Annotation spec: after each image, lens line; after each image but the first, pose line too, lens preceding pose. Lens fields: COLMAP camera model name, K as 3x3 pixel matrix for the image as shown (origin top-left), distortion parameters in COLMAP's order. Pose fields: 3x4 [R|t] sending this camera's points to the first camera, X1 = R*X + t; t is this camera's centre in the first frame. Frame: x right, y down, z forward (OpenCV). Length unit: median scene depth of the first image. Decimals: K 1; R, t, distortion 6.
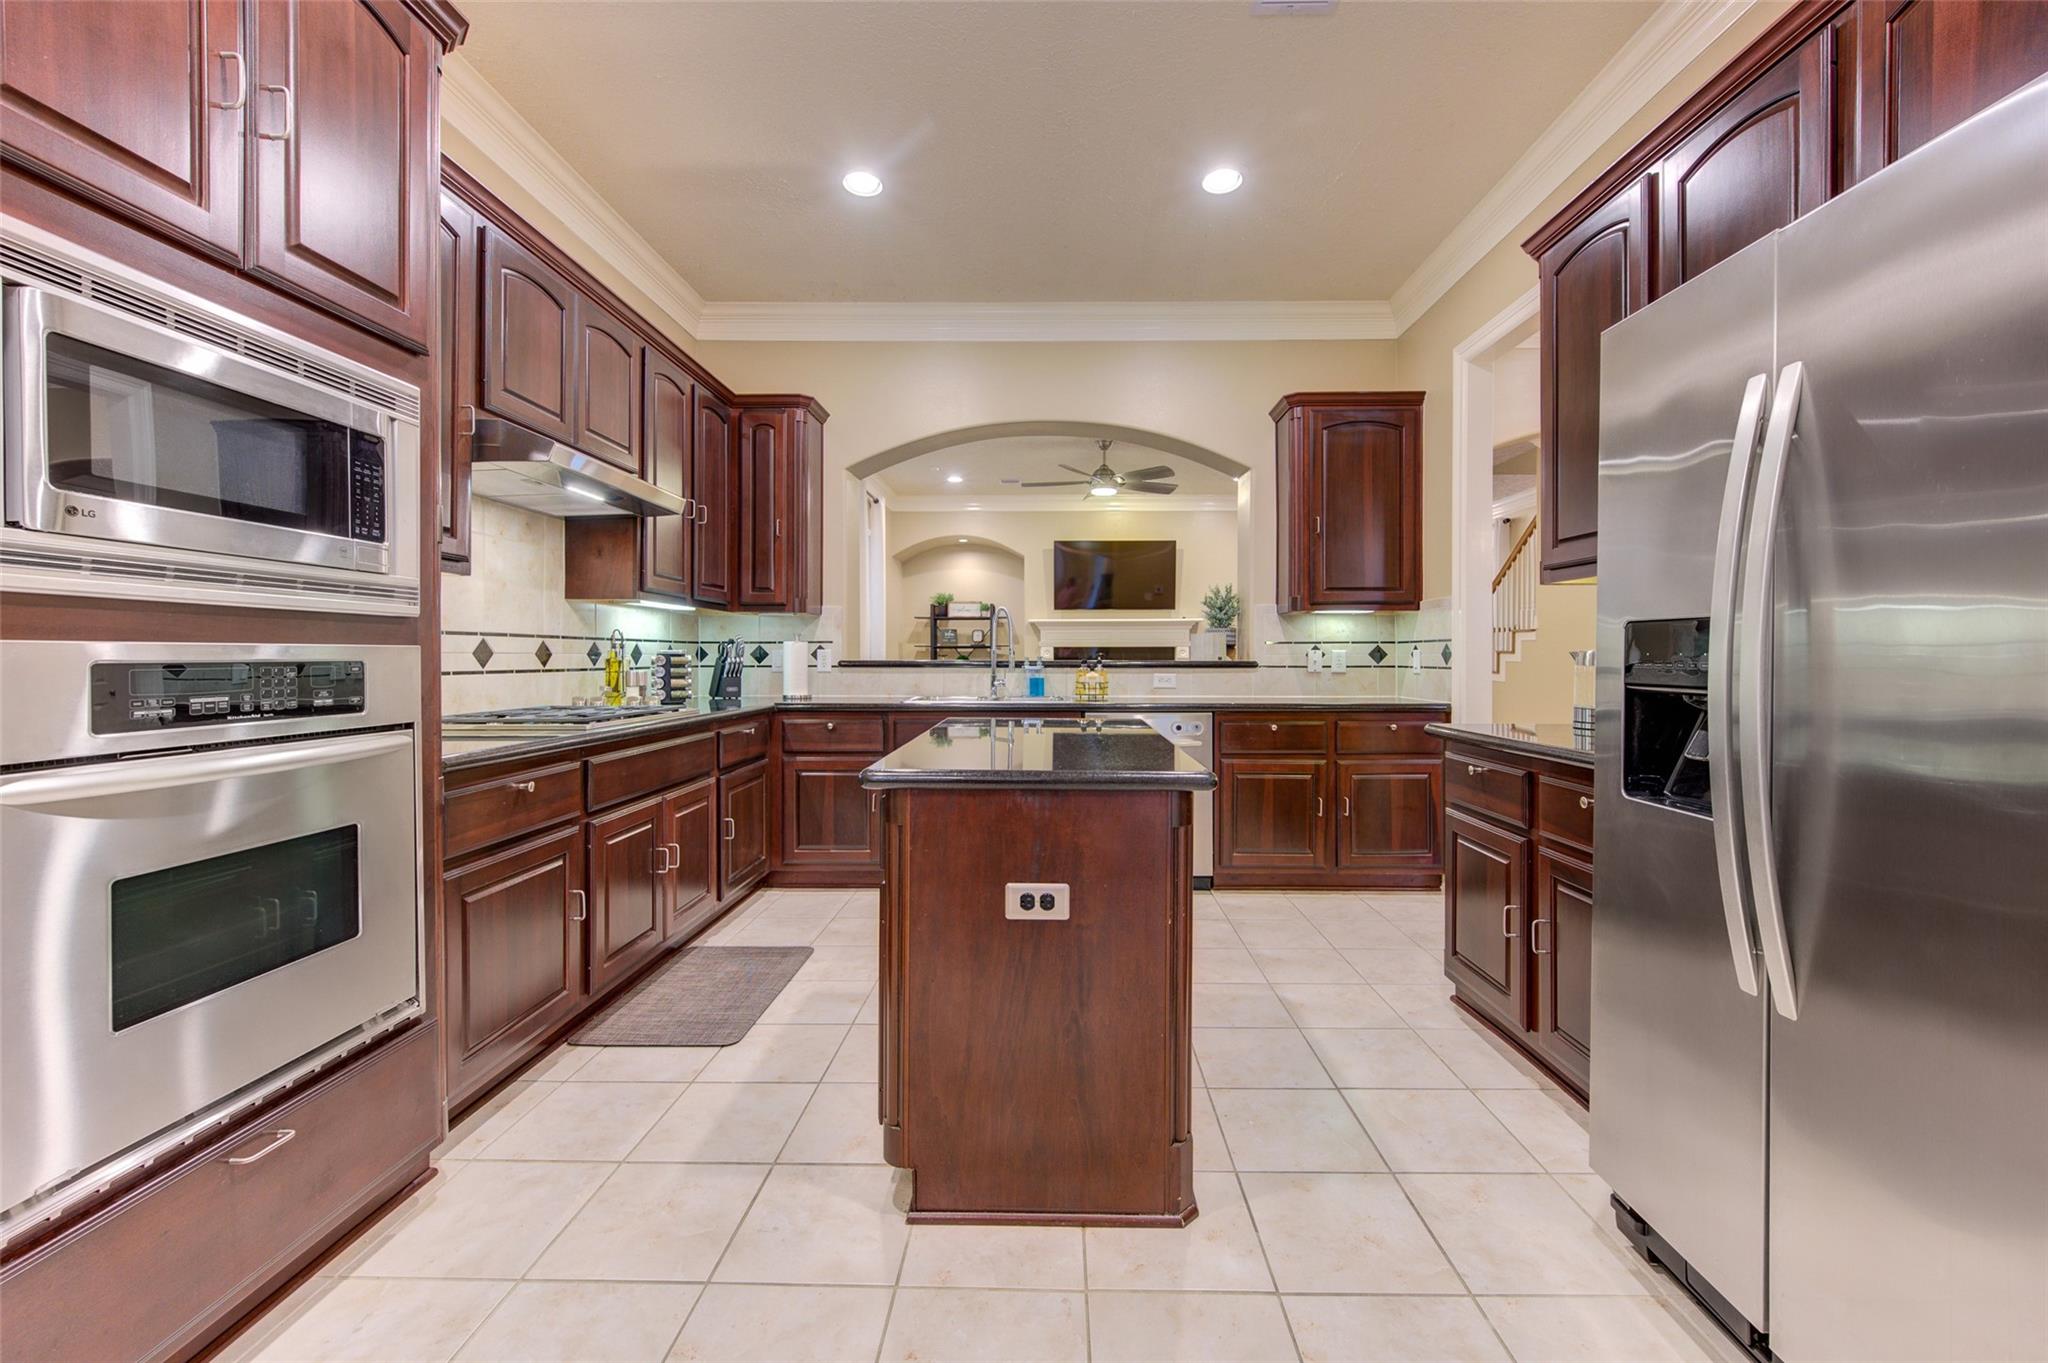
lens RADIAL K [[814.9, 0, 1053.1], [0, 814.9, 659.7], [0, 0, 1]] dist [0.000071, 0.000065]
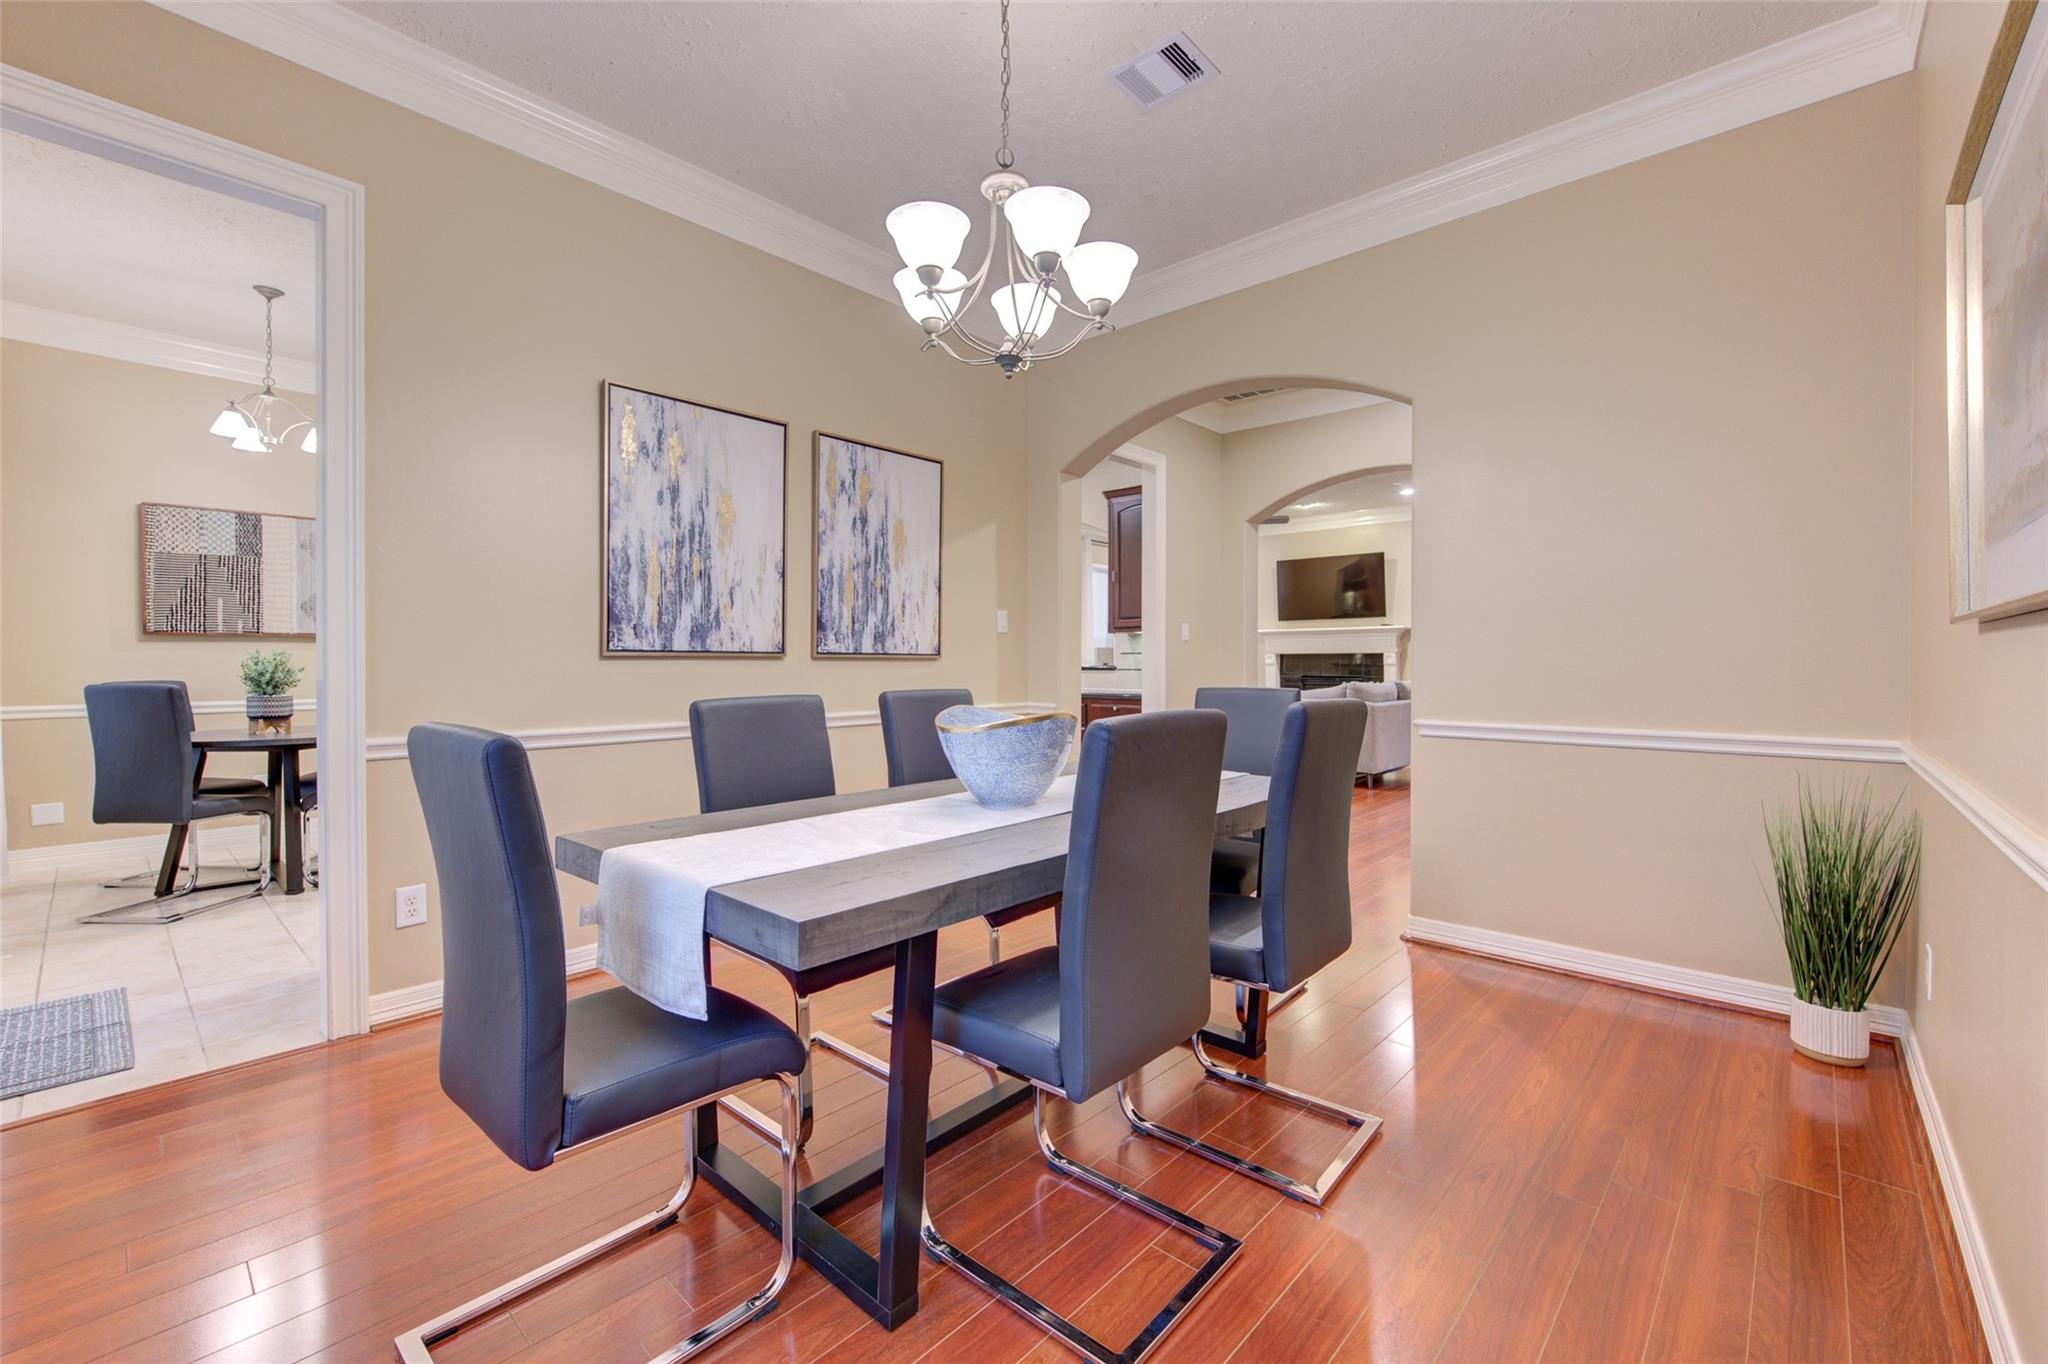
lens RADIAL K [[814.9, 0, 1053.1], [0, 814.9, 660.2], [0, 0, 1]] dist [0.000071, 0.000065]
pose [[0.766204, 0.000102, -0.642598, 1.249149], [-0.003400, 0.999987, -0.003896, -0.002842], [0.642589, 0.005170, 0.766194, -0.193748]]
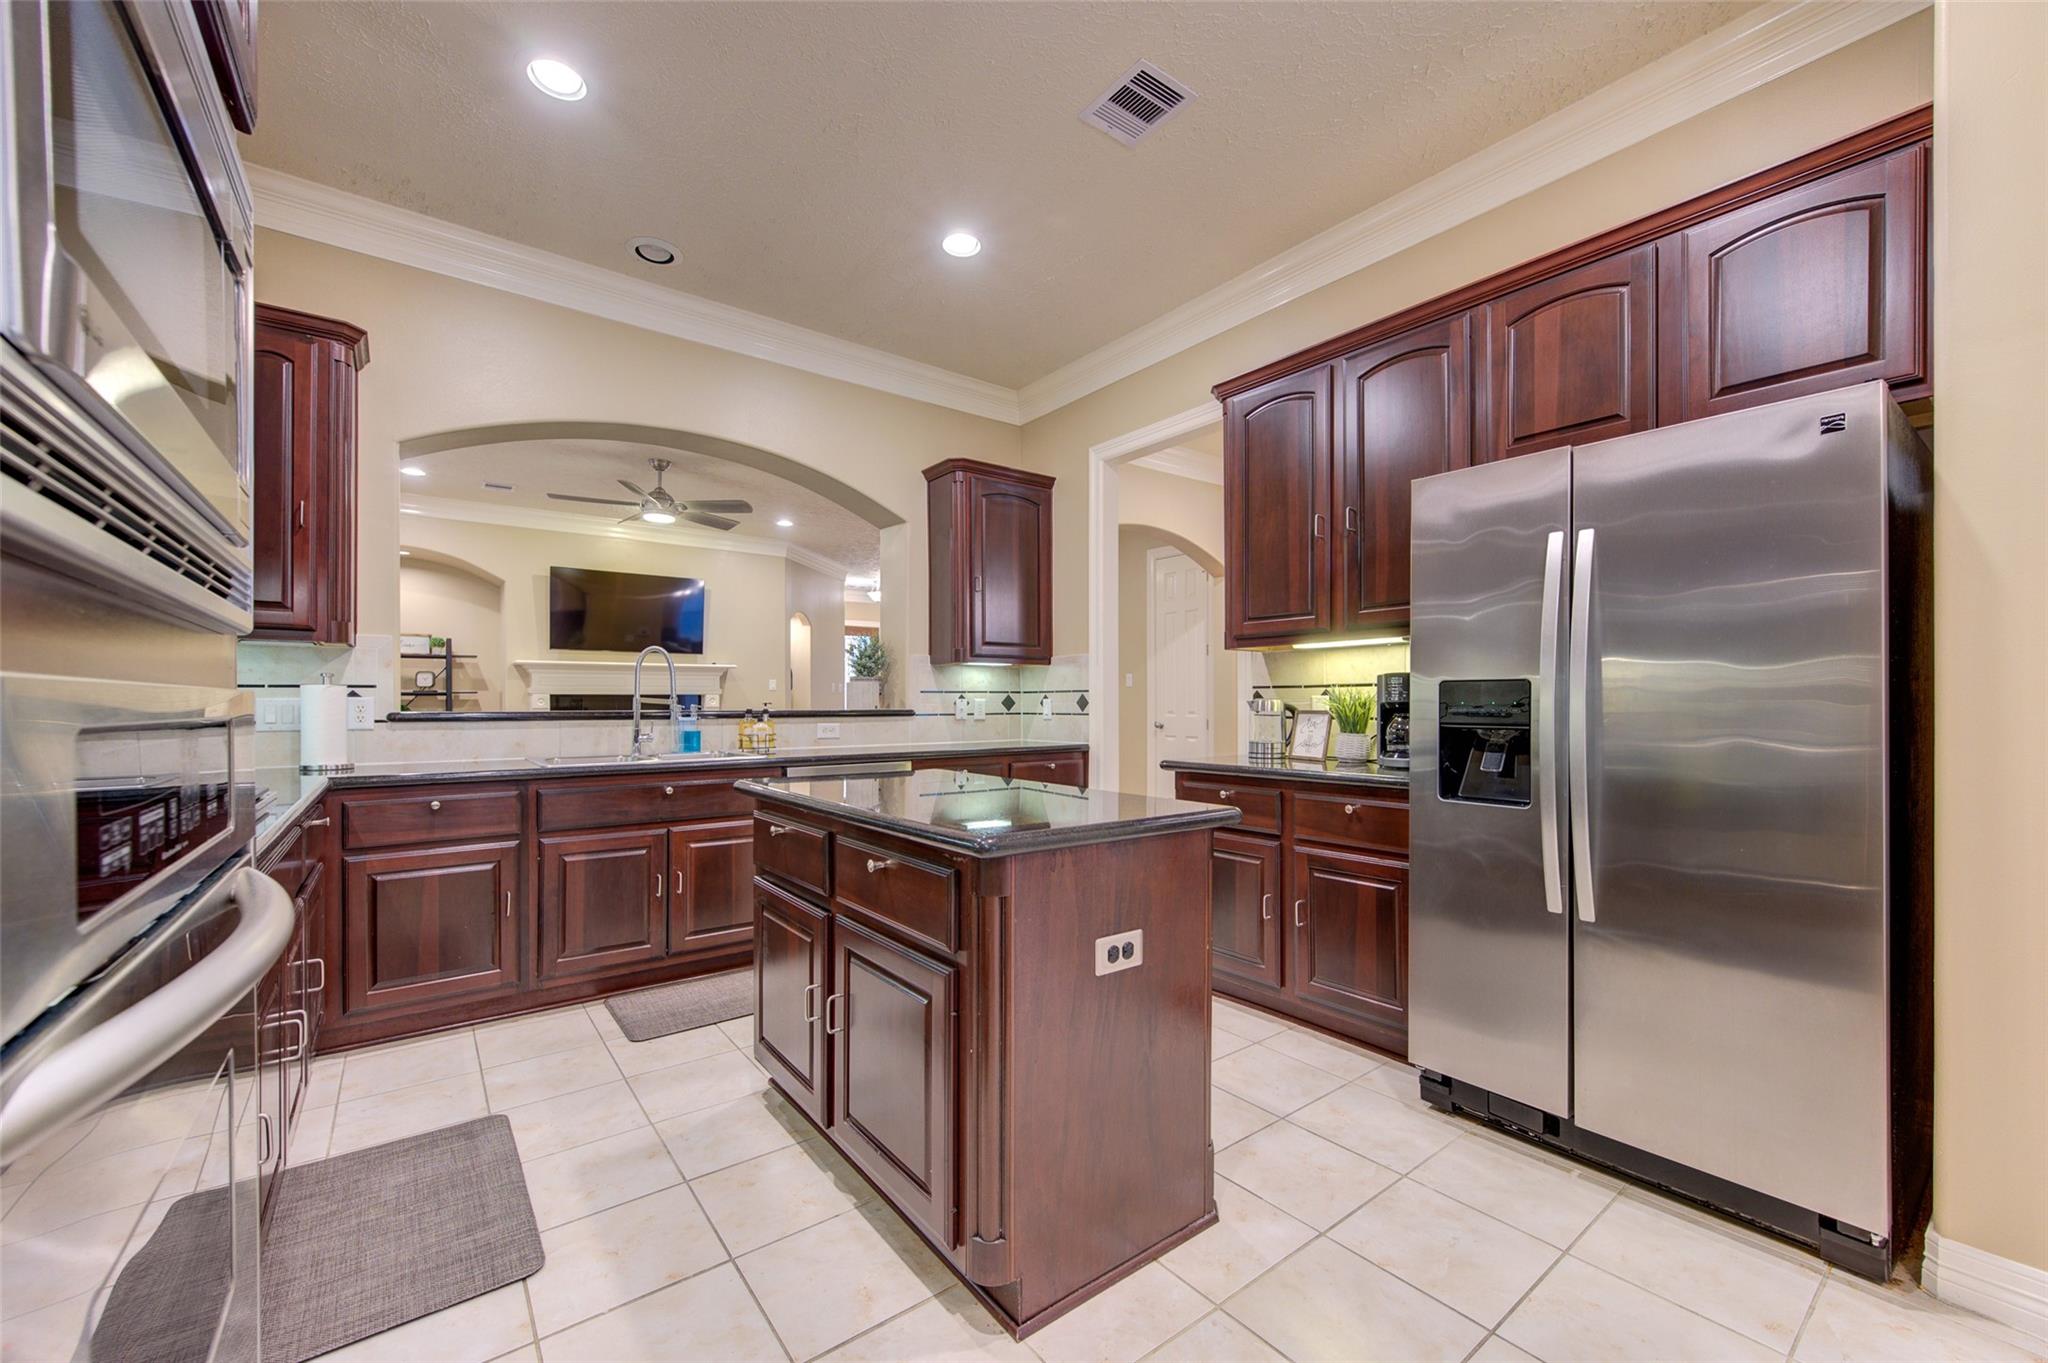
lens RADIAL K [[803.4, 0, 1045.7], [0, 803.4, 701.5], [0, 0, 1]] dist [0.001523, 0.000012]
pose [[0.781334, -0.000644, 0.624113, -0.290304], [0.005486, 0.999968, -0.005836, -0.001767], [-0.624089, 0.007984, 0.781312, 0.118381]]
